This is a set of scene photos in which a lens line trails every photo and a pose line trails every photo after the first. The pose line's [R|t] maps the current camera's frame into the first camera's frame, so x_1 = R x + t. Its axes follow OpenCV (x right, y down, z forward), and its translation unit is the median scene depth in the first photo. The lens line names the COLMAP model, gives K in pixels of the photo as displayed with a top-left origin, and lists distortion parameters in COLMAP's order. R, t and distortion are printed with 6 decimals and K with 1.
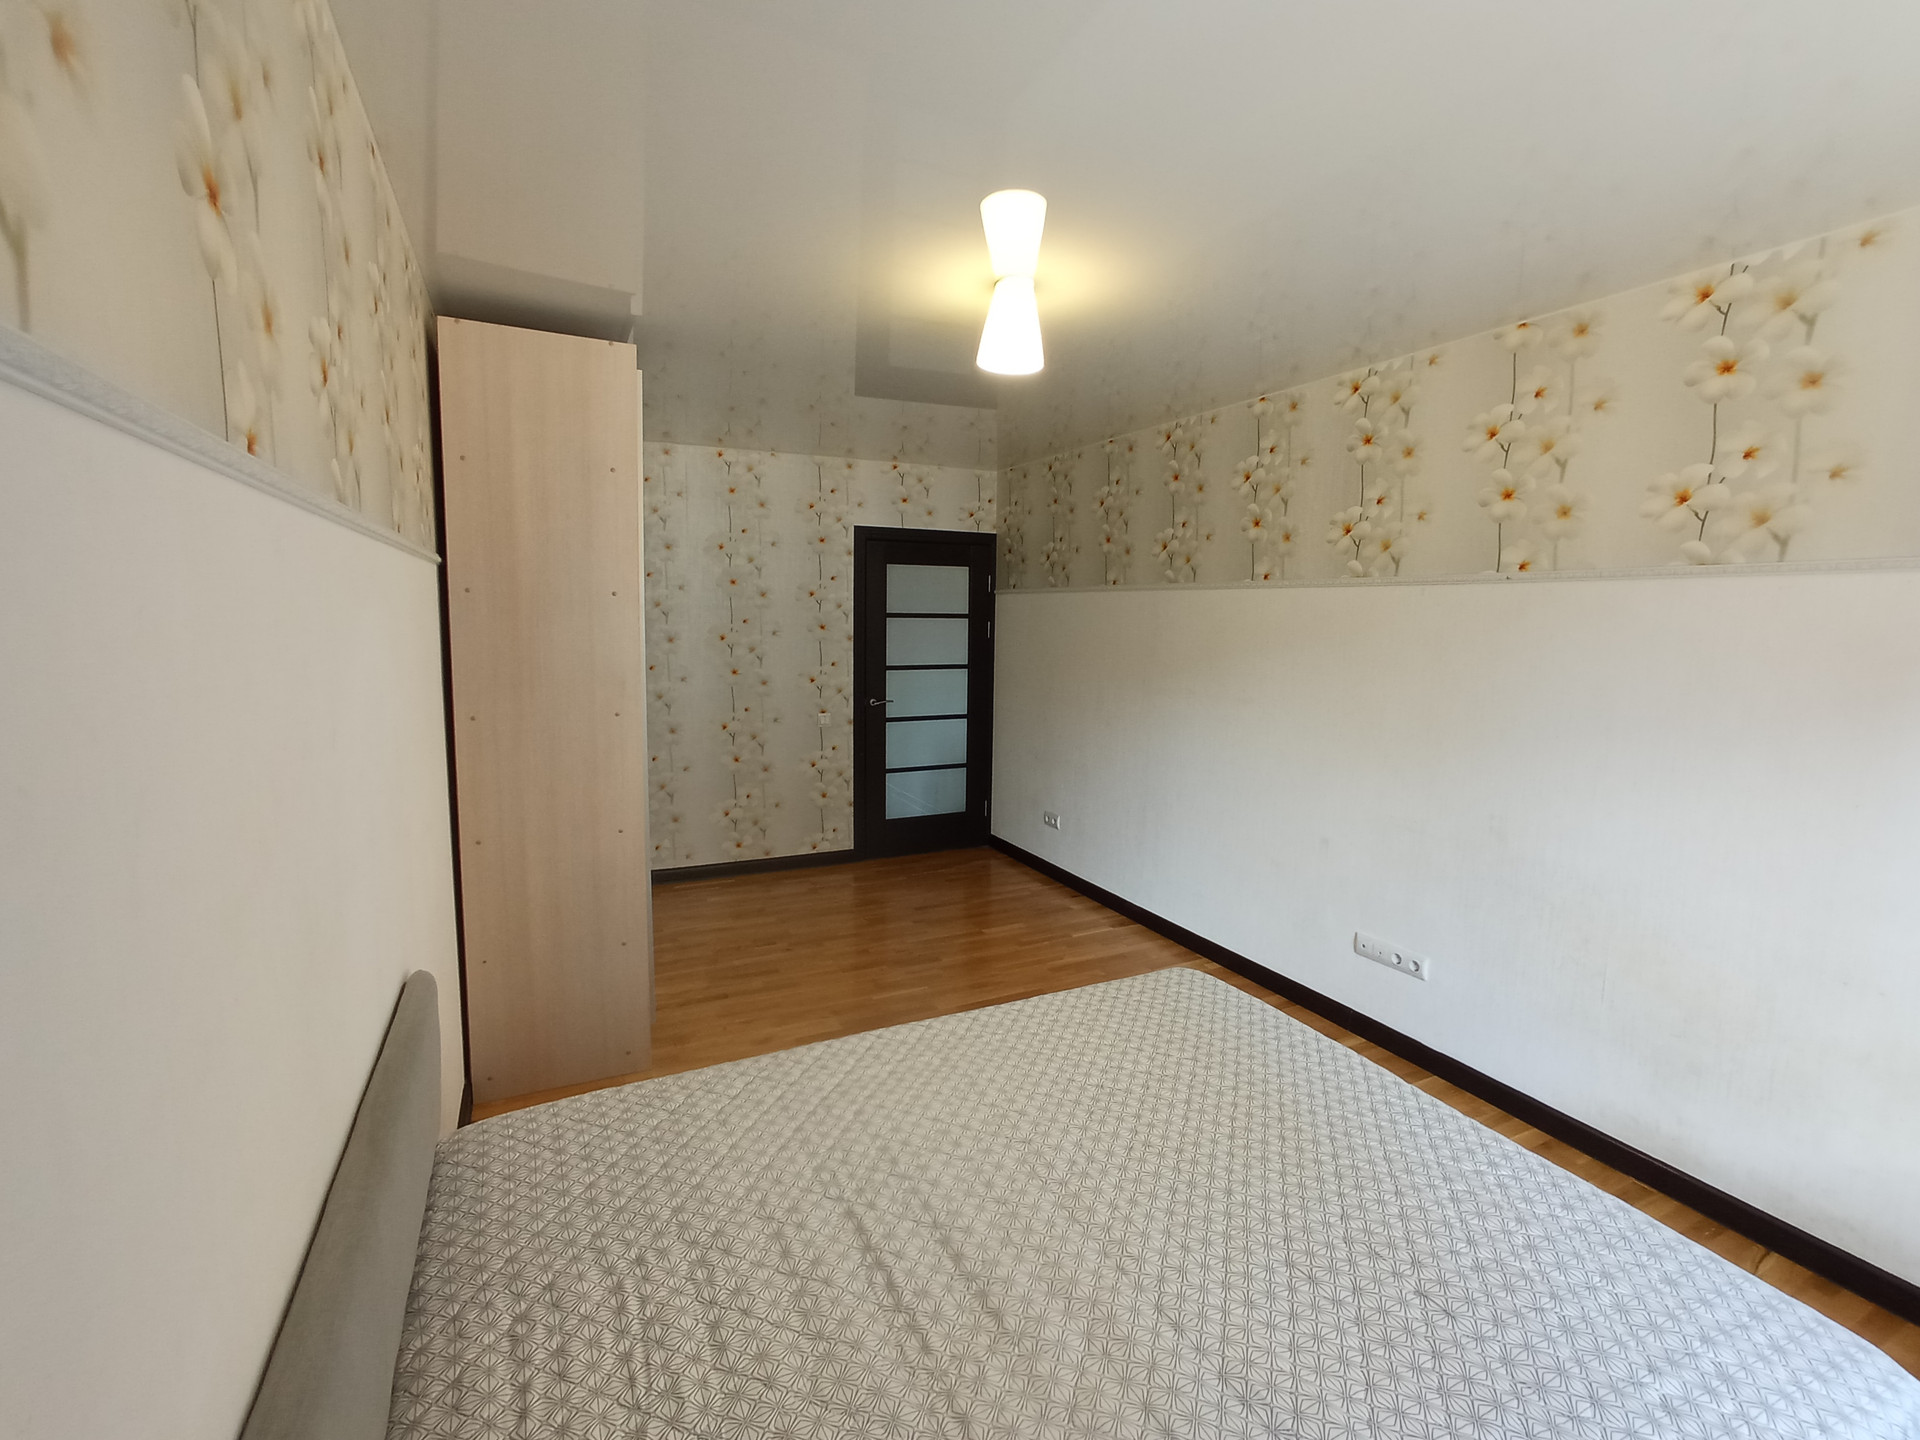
lens RADIAL K [[873.5, 0, 943.3], [0, 873.5, 719.8], [0, 0, 1]] dist [-0.032540, 0.004356]
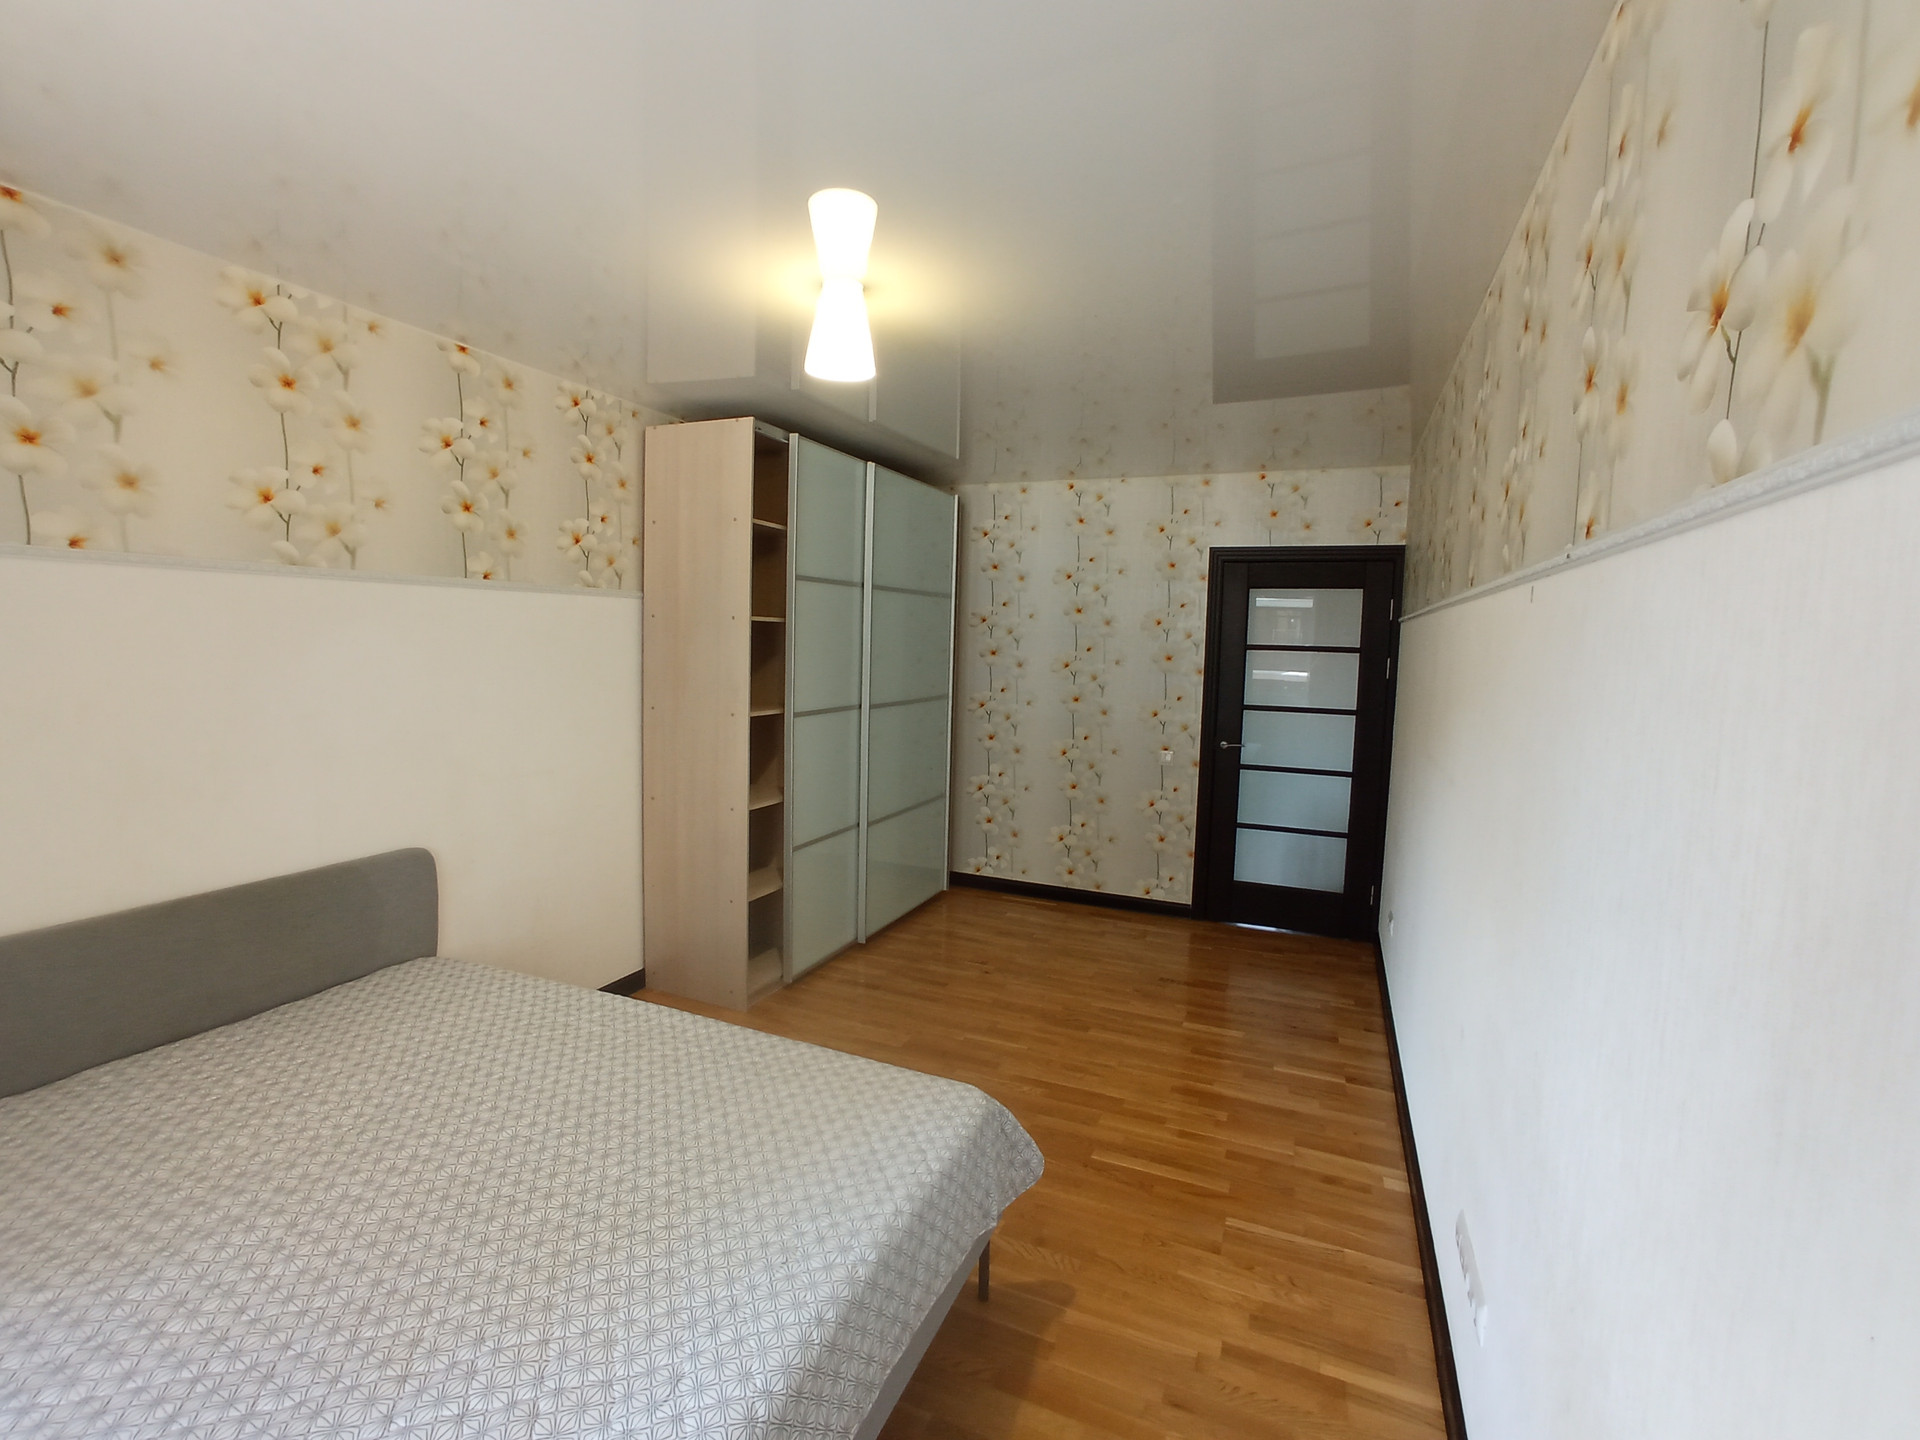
lens RADIAL K [[873.5, 0, 942.0], [0, 873.5, 717.5], [0, 0, 1]] dist [-0.032540, 0.004356]
pose [[0.660555, 0.077073, -0.746811, 0.392716], [-0.105900, 0.994336, 0.008950, -0.025378], [0.743271, 0.073176, 0.664976, 0.203340]]
